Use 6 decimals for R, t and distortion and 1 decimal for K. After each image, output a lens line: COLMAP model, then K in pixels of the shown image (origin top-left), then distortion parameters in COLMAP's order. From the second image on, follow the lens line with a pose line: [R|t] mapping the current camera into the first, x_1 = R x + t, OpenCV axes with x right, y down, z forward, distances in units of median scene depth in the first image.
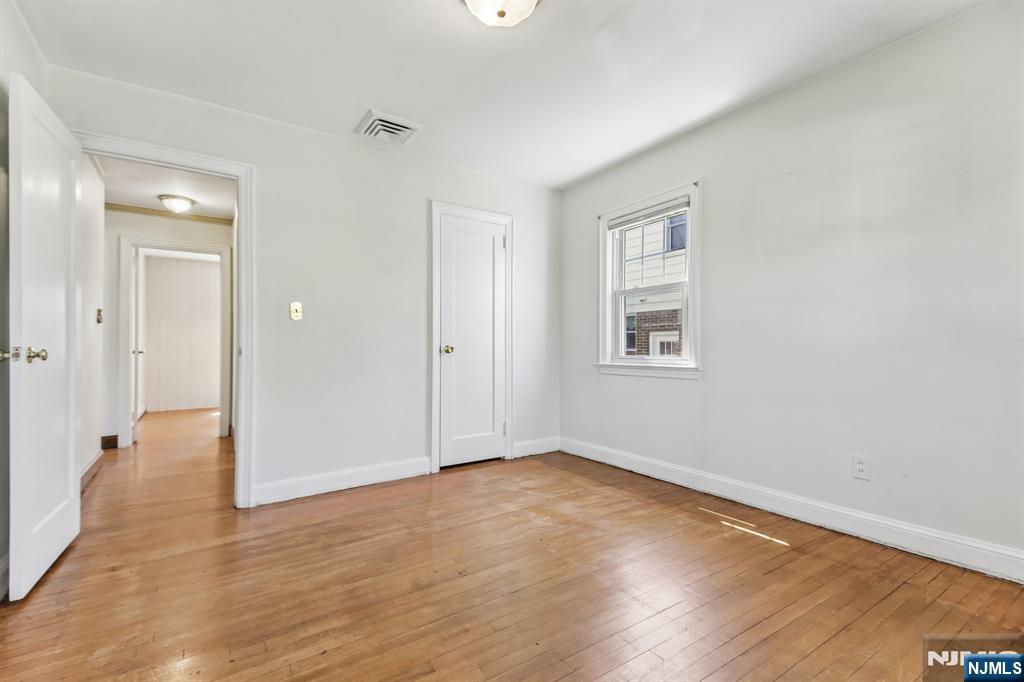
lens RADIAL K [[453.6, 0, 515.2], [0, 453.6, 343.0], [0, 0, 1]] dist [0.028458, 0.000005]
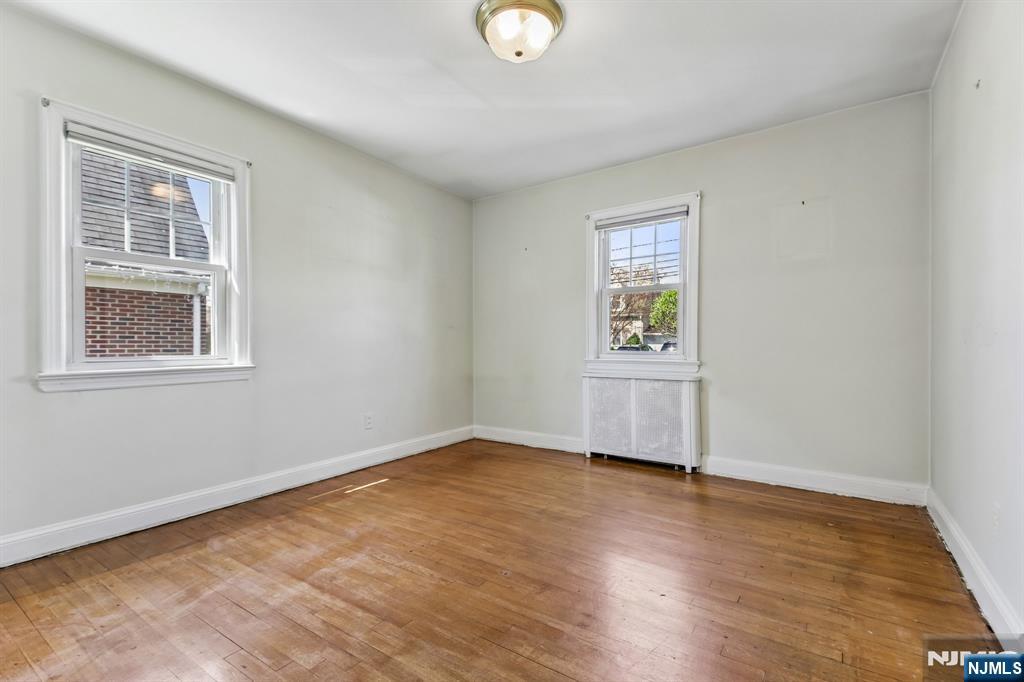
lens RADIAL K [[473.0, 0, 514.4], [0, 473.0, 343.9], [0, 0, 1]] dist [-0.003600, -0.000727]
pose [[-0.388047, -0.000268, 0.921640, -0.730090], [-0.006673, 0.999975, -0.002519, 0.009198], [-0.921615, -0.007128, -0.388039, 0.947453]]
